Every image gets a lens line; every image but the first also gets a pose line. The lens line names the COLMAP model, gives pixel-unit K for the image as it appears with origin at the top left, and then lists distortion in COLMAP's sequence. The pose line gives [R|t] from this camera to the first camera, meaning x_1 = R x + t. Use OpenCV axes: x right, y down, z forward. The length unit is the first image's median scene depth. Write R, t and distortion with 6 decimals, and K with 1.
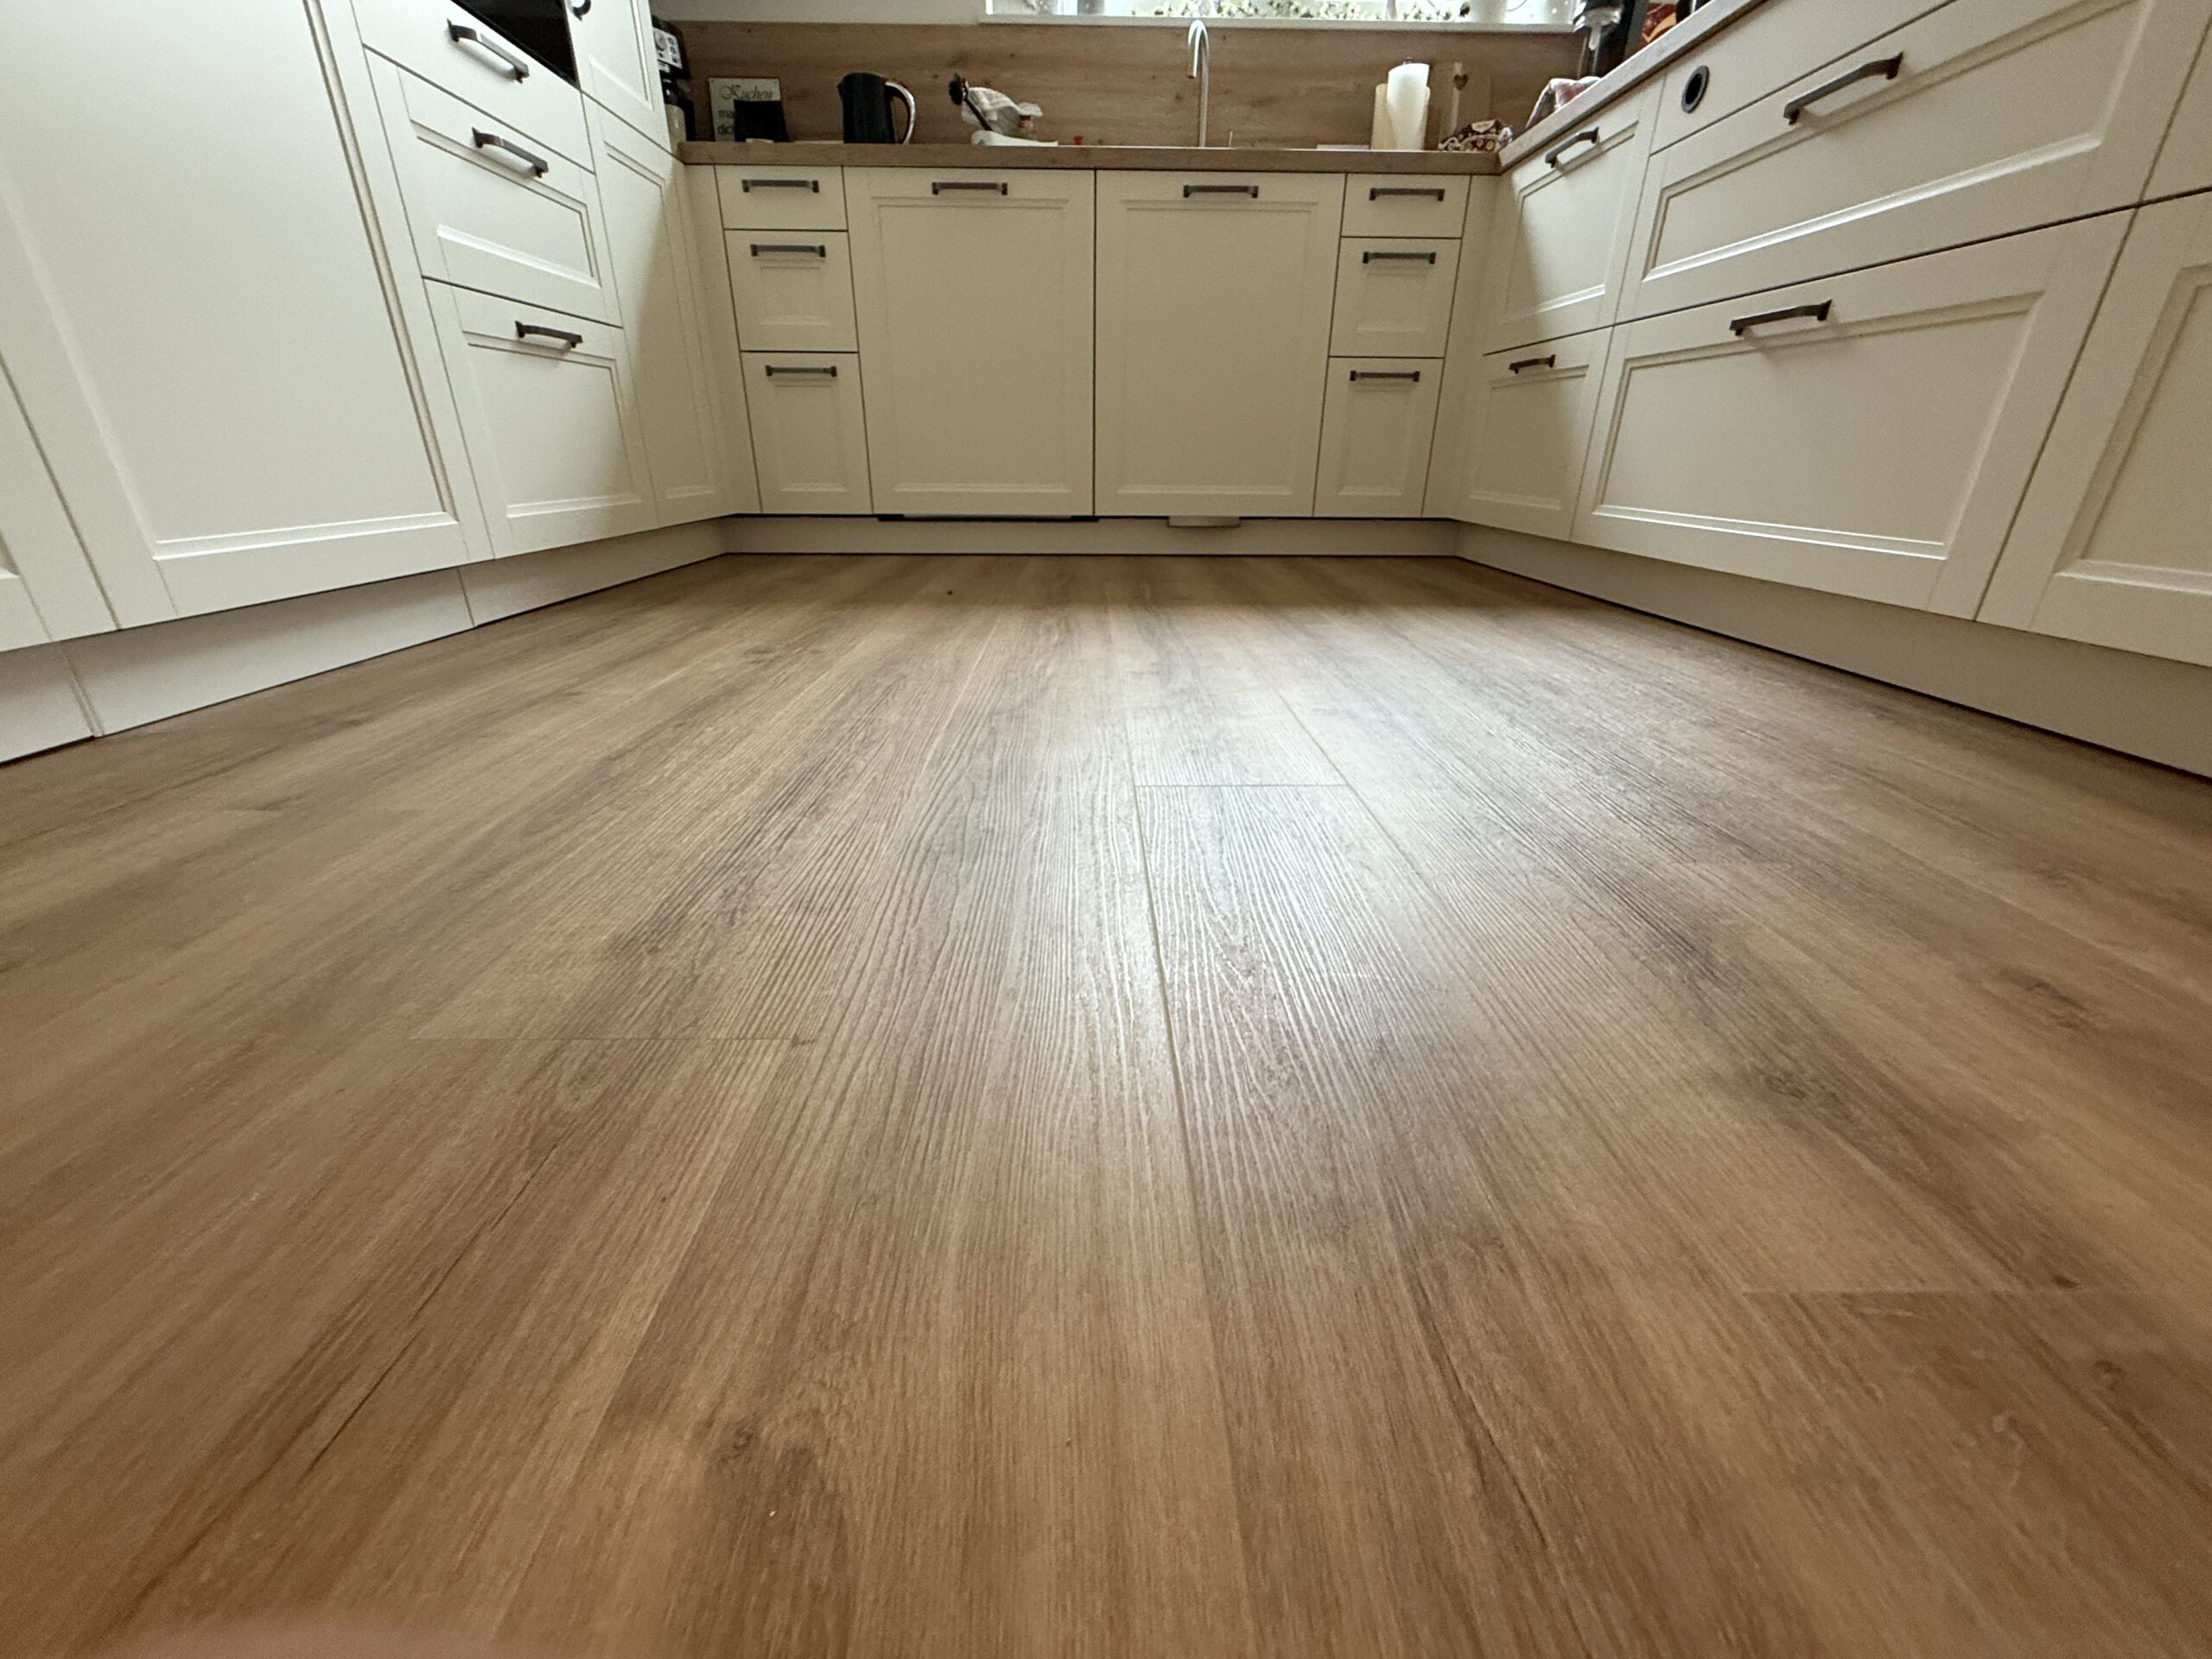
lens RADIAL K [[879.7, 0, 1105.3], [0, 879.7, 834.8], [0, 0, 1]] dist [-0.001460, 0.000176]
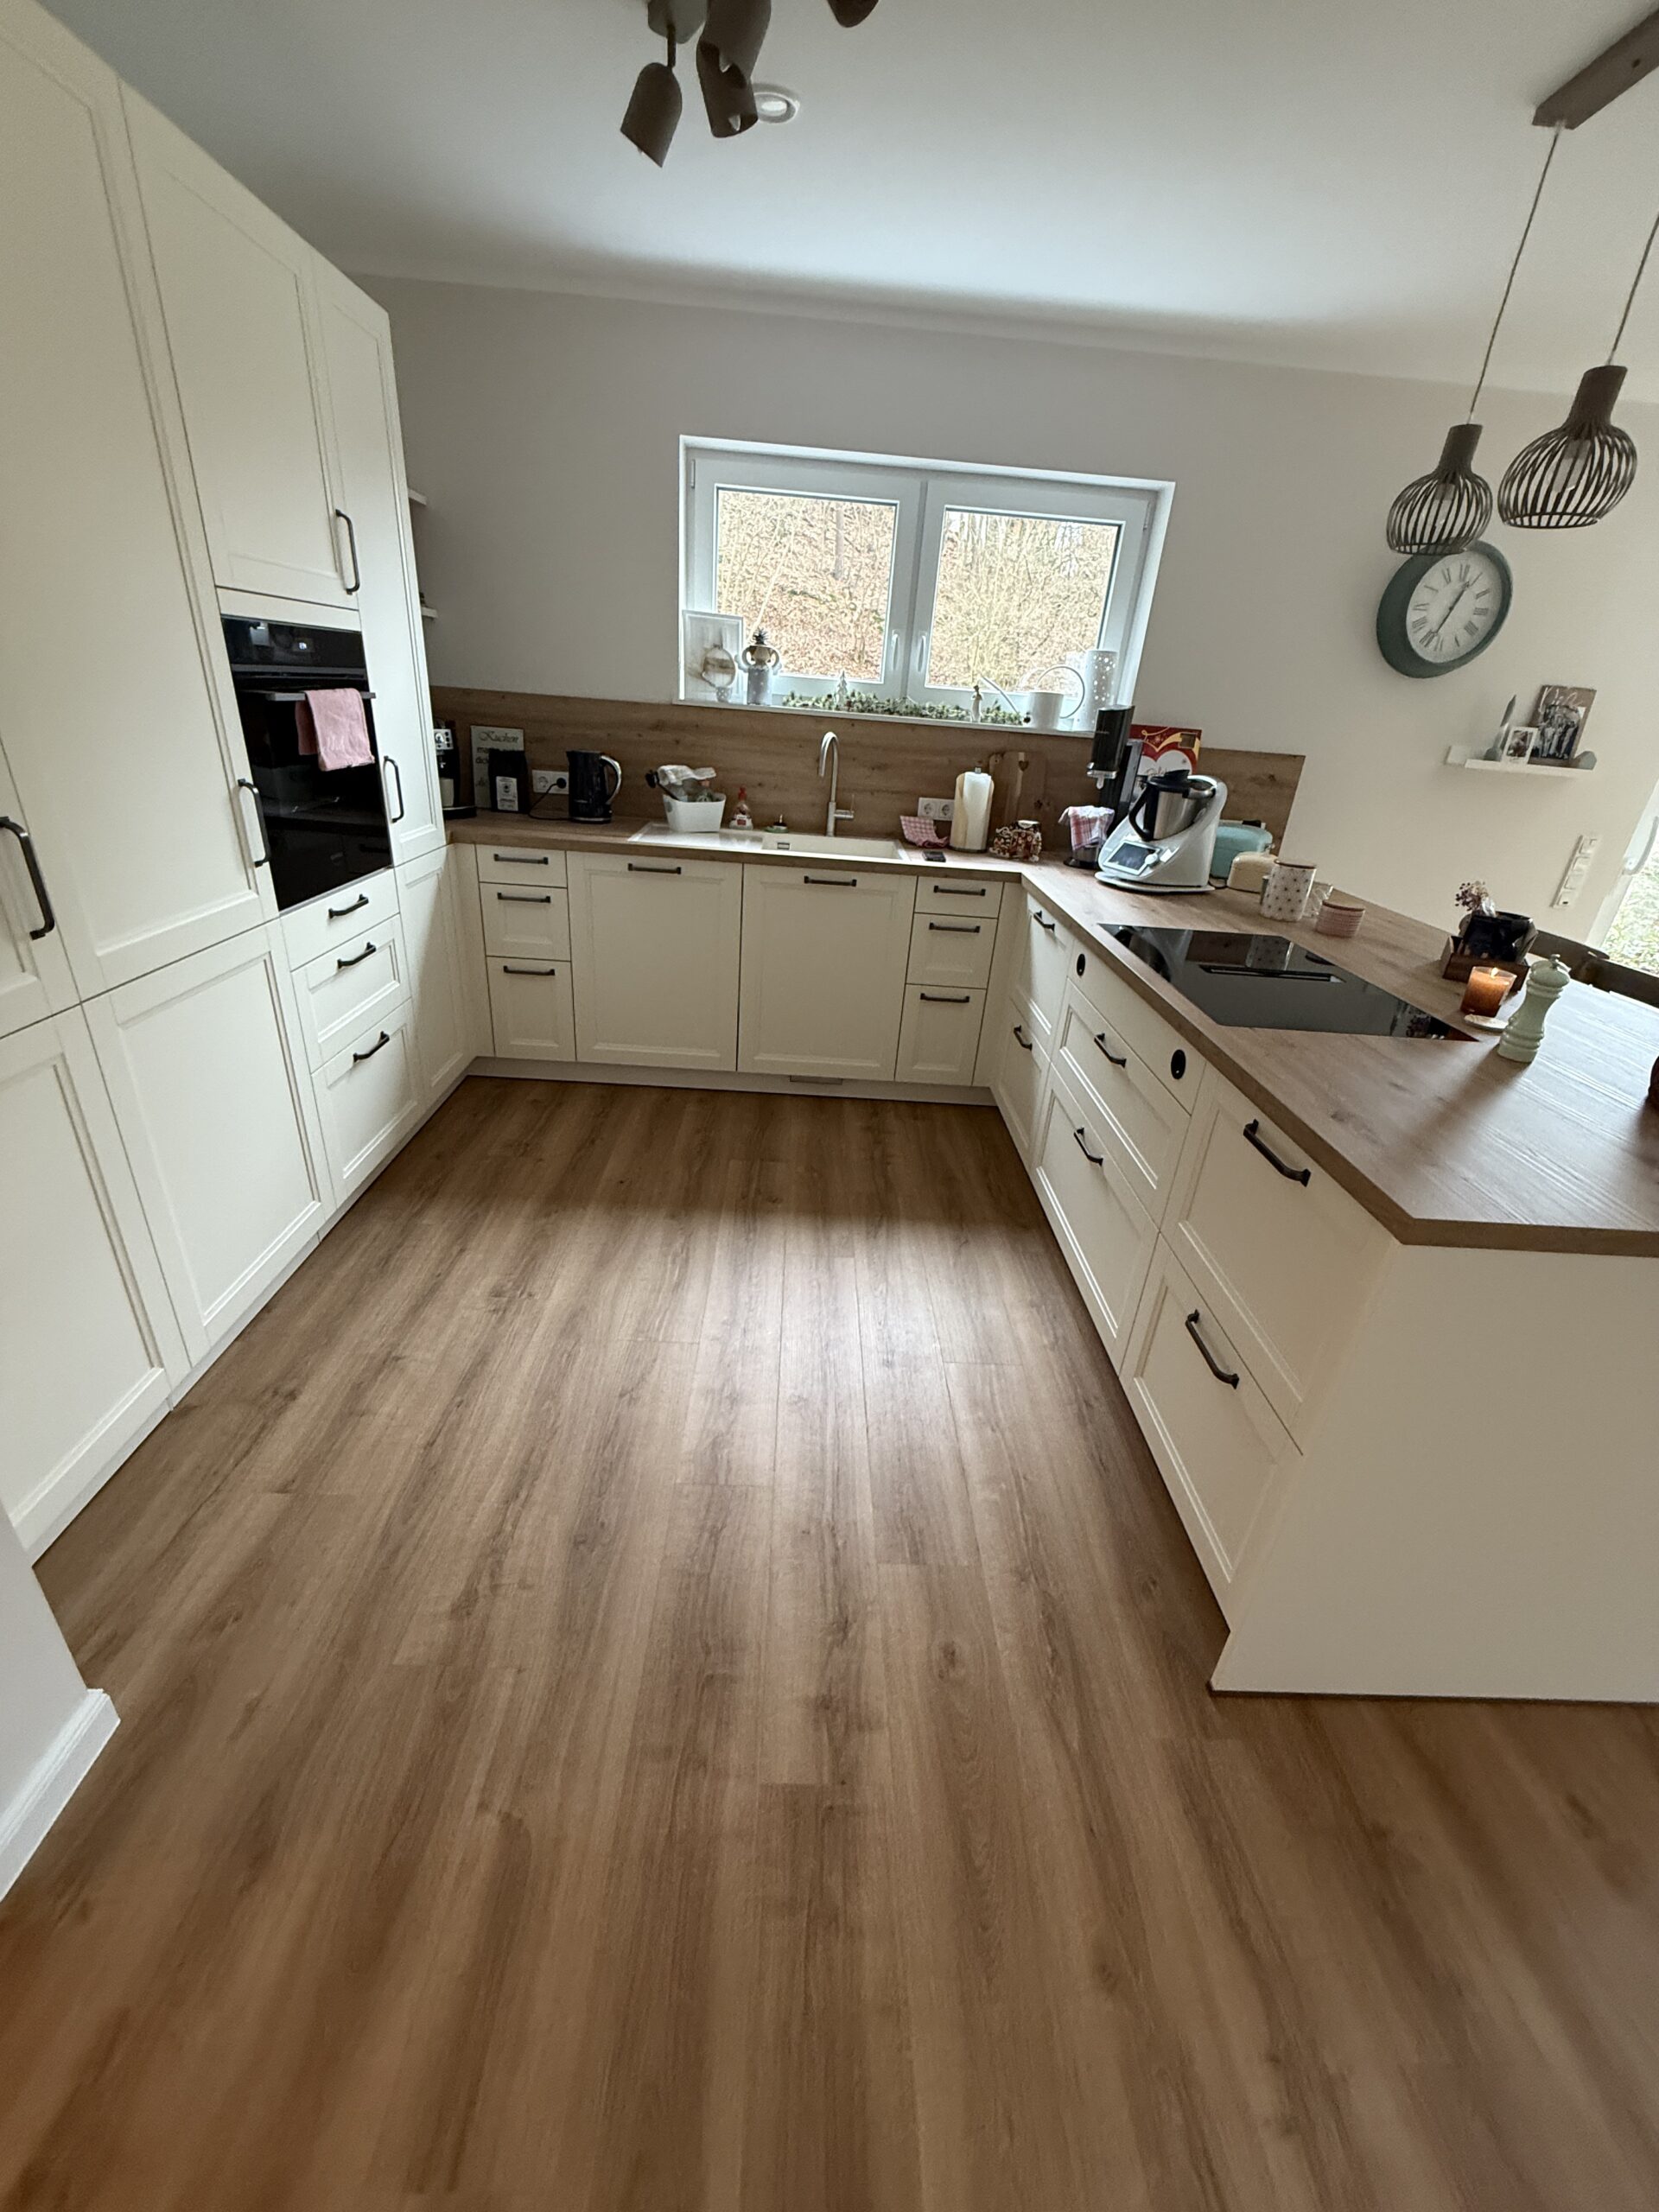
lens RADIAL K [[879.7, 0, 831.5], [0, 879.7, 1103.3], [0, 0, 1]] dist [-0.001460, 0.000176]
pose [[0.997970, 0.058277, 0.025668, 0.165072], [-0.058978, 0.997881, 0.027465, -0.572586], [-0.024013, -0.028923, 0.999293, -0.619031]]
